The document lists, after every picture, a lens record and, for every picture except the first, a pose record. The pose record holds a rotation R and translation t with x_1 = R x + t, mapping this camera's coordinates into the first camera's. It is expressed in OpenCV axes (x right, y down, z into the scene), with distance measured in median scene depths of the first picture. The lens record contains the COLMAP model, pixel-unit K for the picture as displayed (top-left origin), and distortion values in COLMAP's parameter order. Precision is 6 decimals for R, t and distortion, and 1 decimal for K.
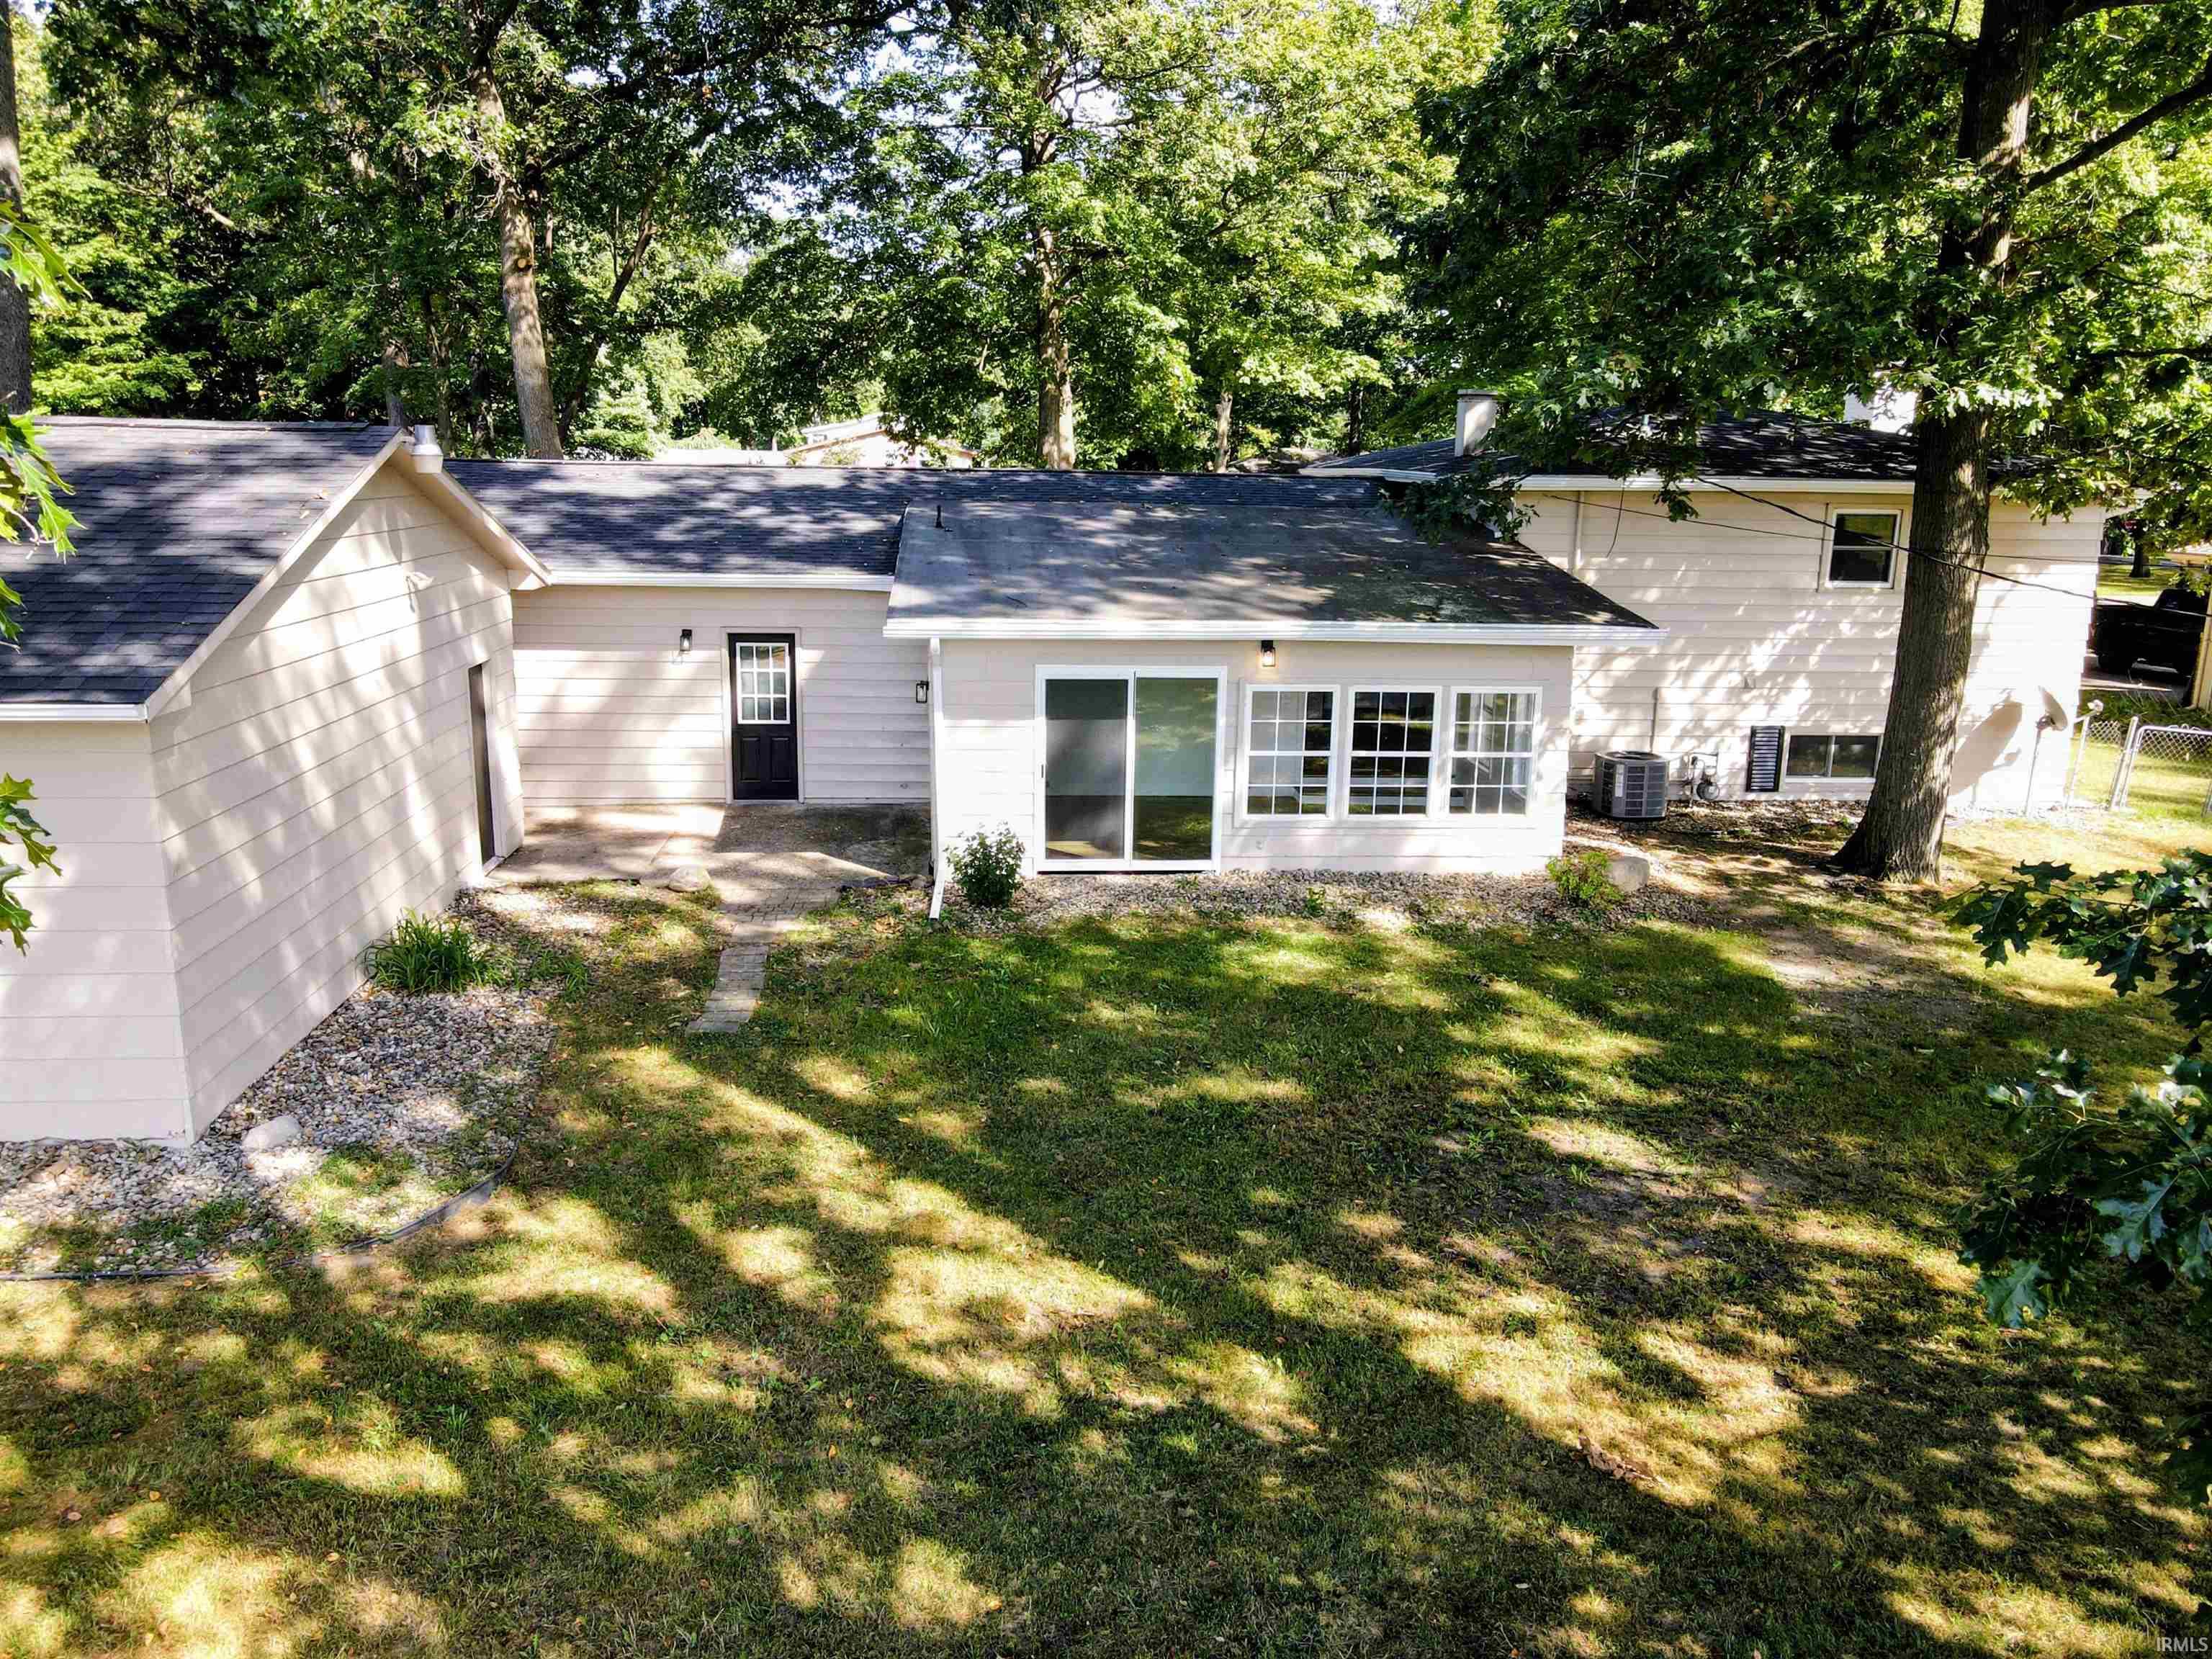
lens RADIAL K [[1626.3, 0, 1106.0], [0, 1626.3, 829.5], [0, 0, 1]] dist [0.001523, 0.016518]
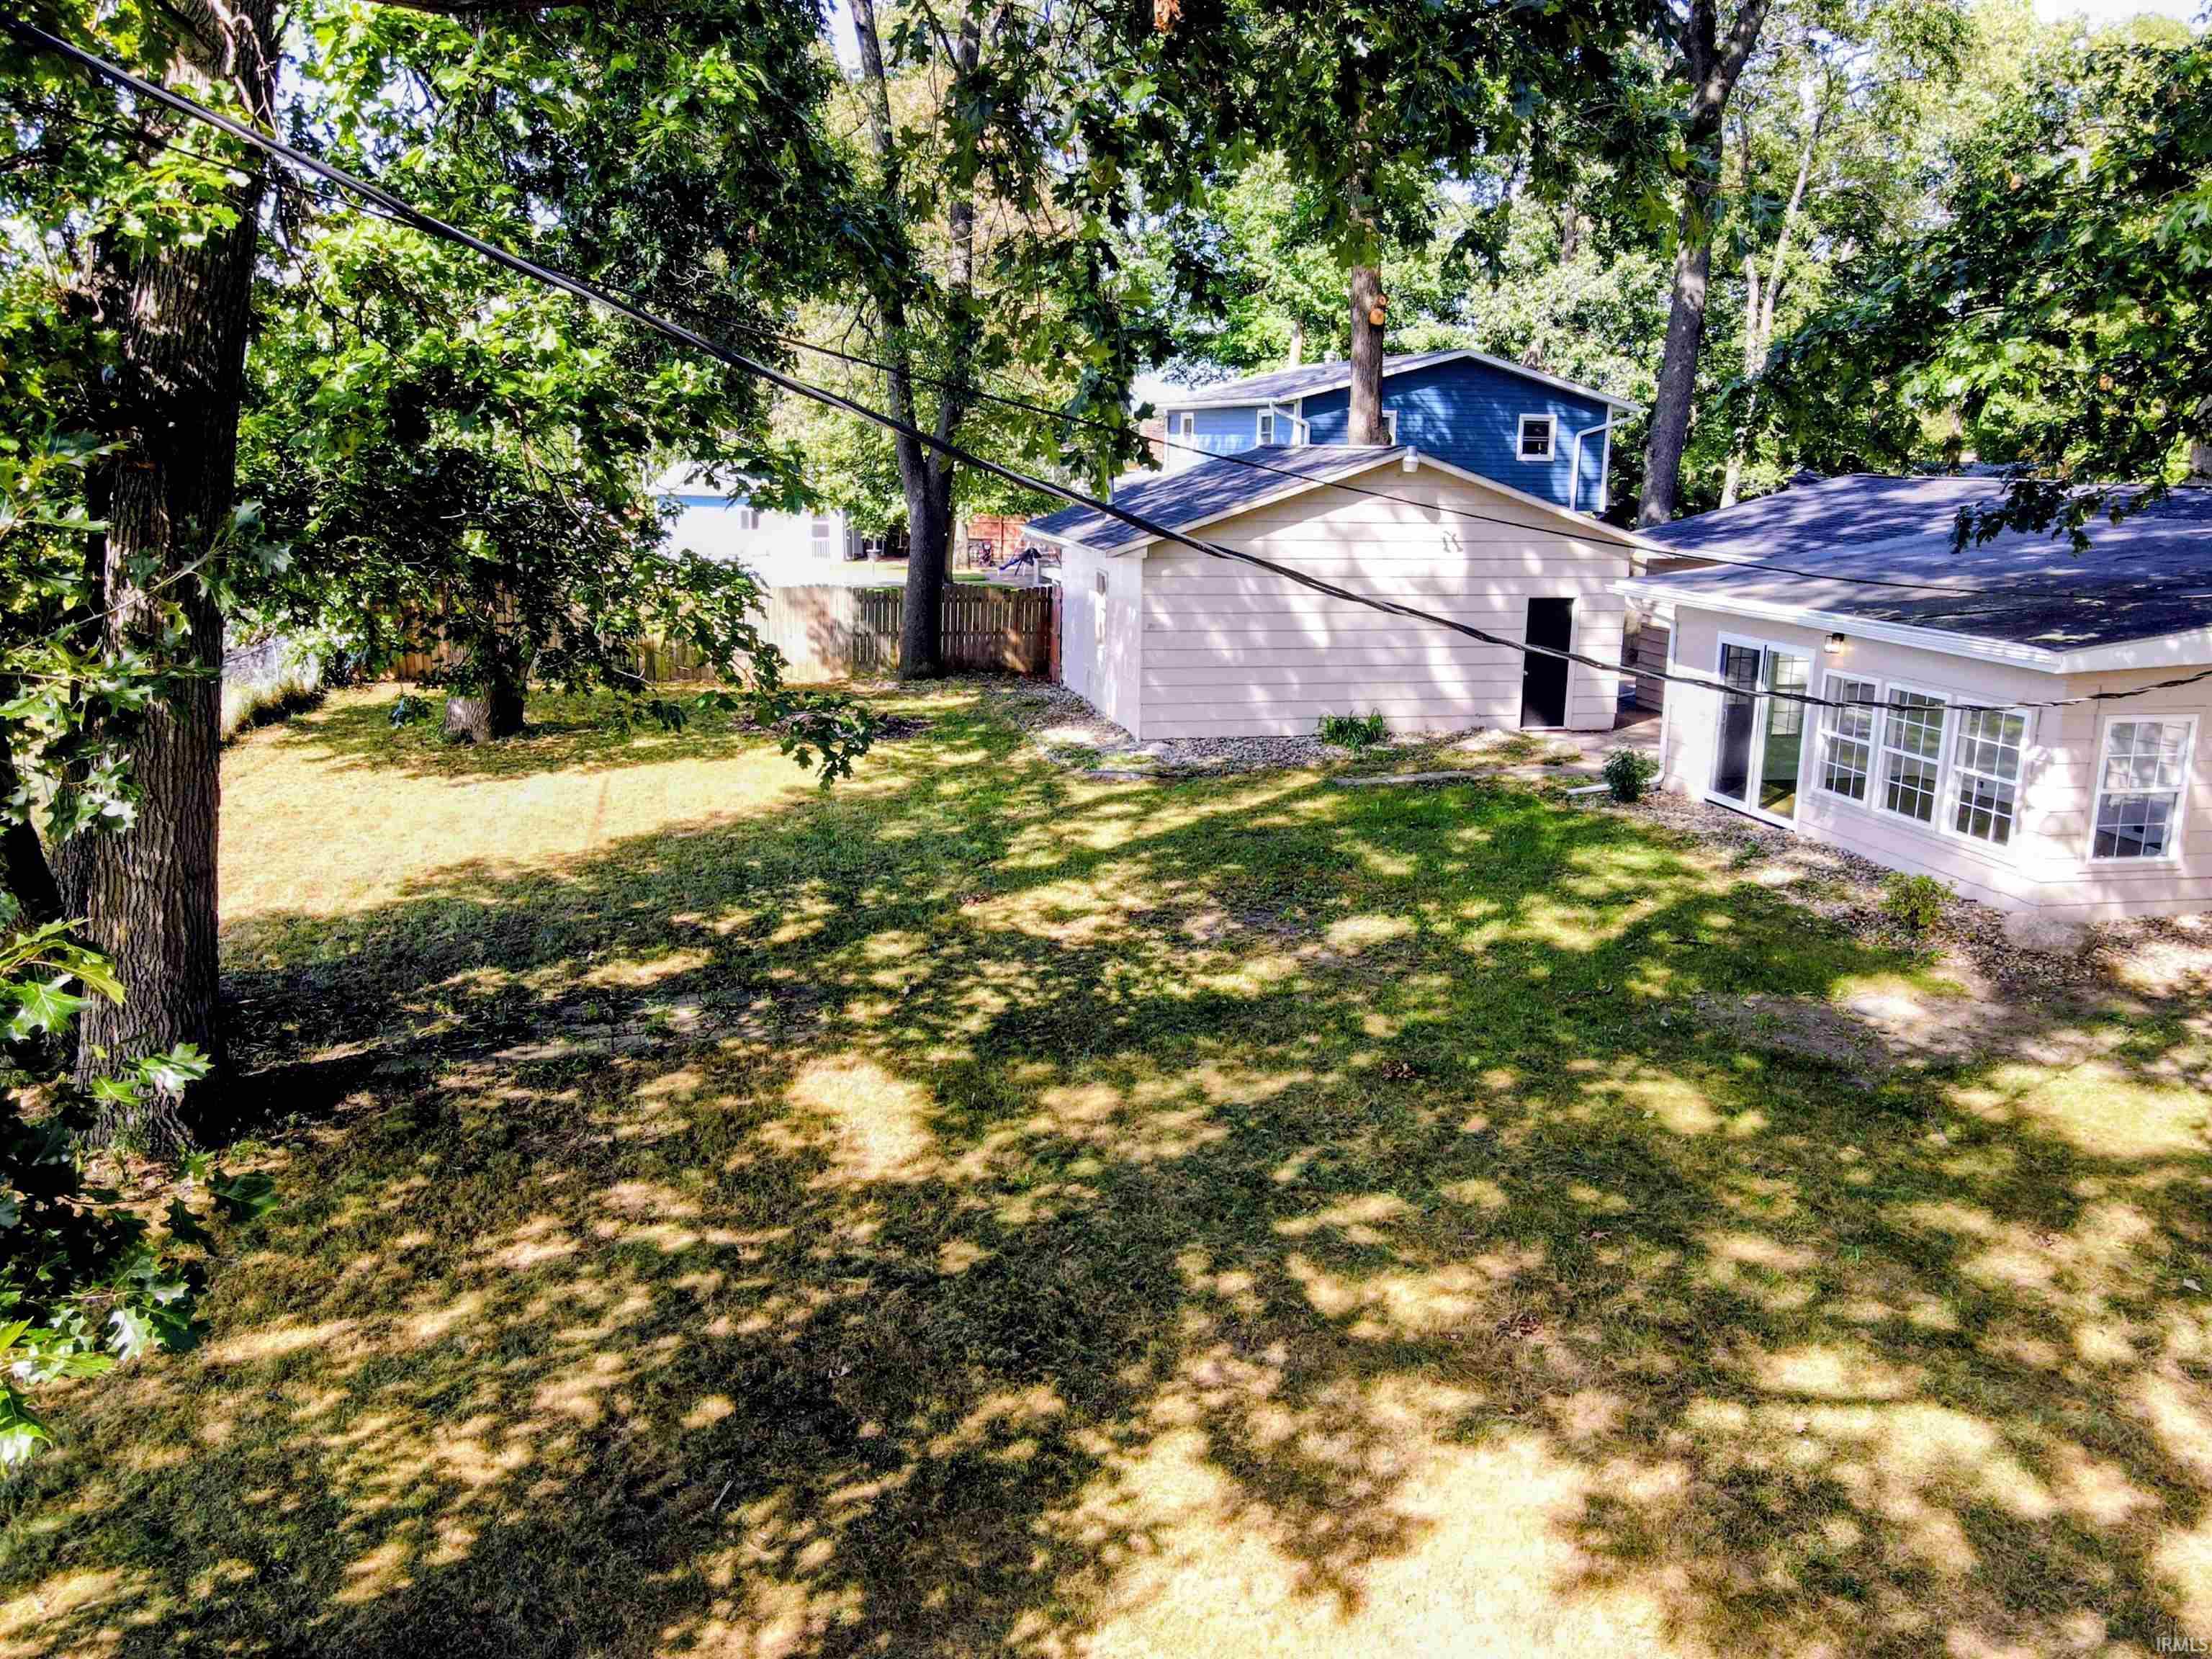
lens RADIAL K [[1626.3, 0, 1106.0], [0, 1626.3, 829.5], [0, 0, 1]] dist [0.001523, 0.016518]
pose [[0.110760, 0.204903, -0.972495, 1.766148], [-0.245443, 0.953846, 0.173020, -0.084251], [0.963063, 0.219528, 0.155940, 0.584370]]
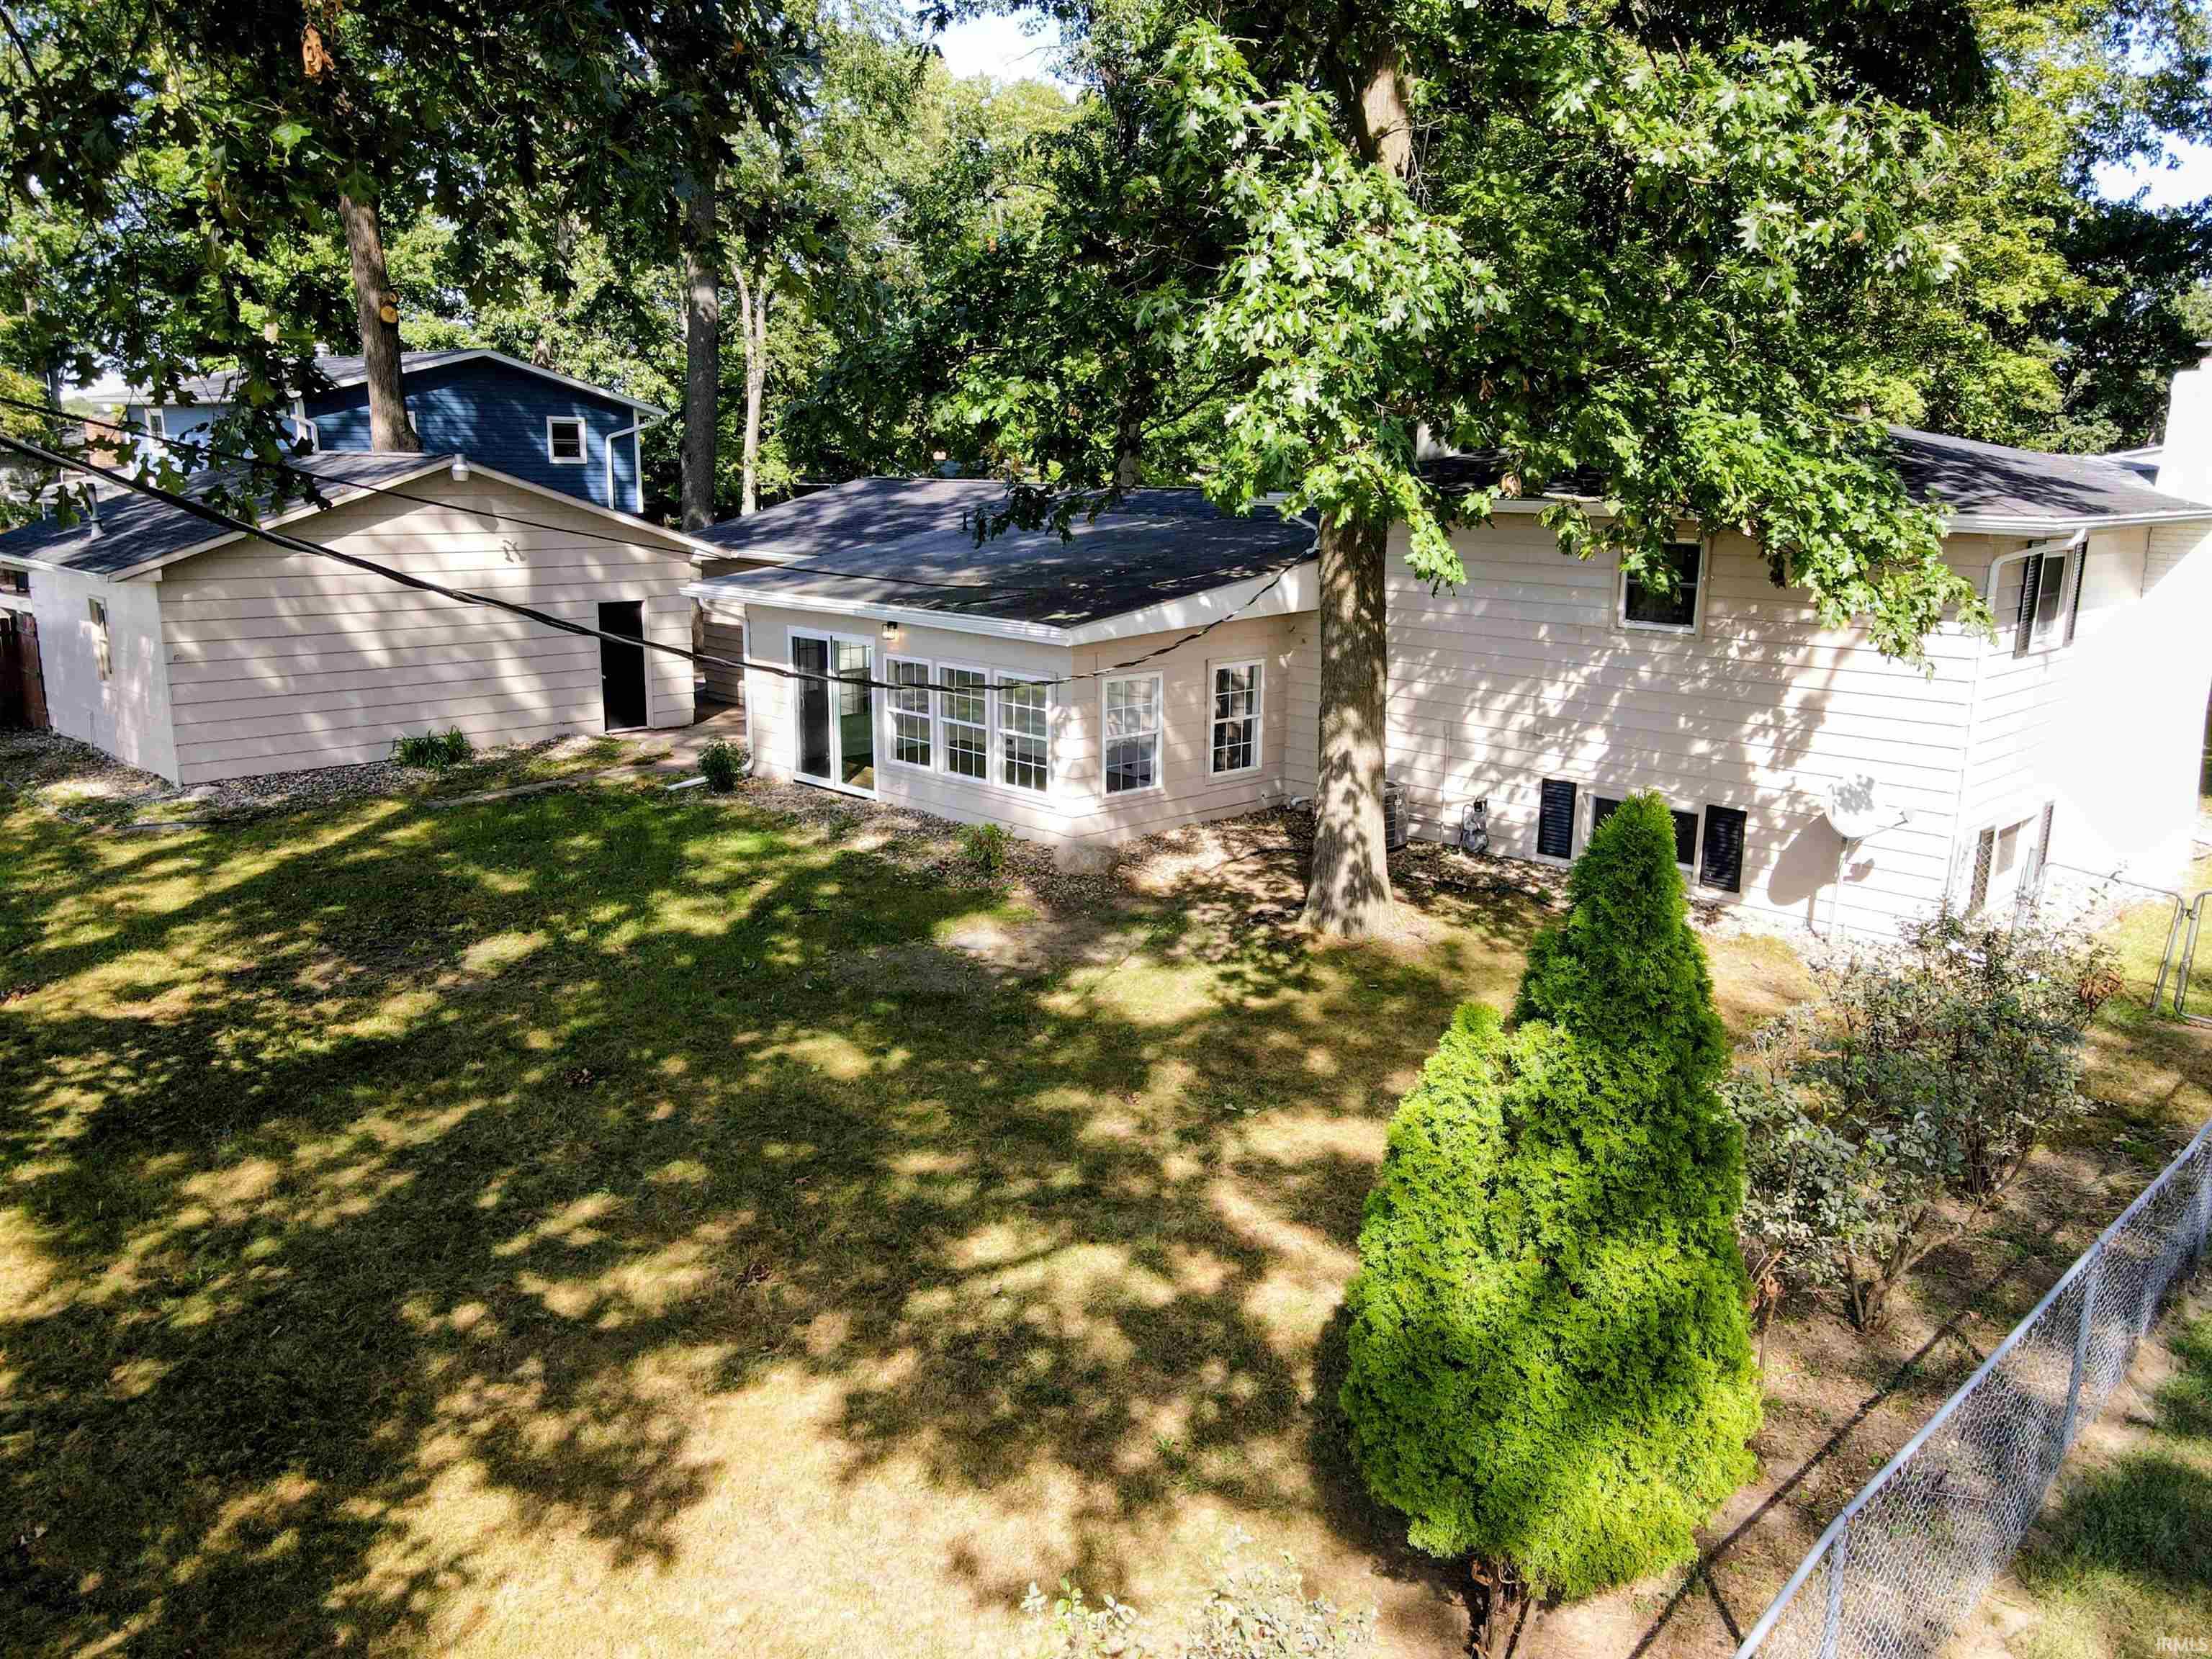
lens RADIAL K [[1626.3, 0, 1106.0], [0, 1626.3, 829.5], [0, 0, 1]] dist [0.001523, 0.016518]
pose [[0.636105, 0.155717, -0.755726, 1.808800], [-0.177664, 0.982666, 0.052935, -0.079646], [0.750870, 0.100593, 0.652745, 0.502086]]
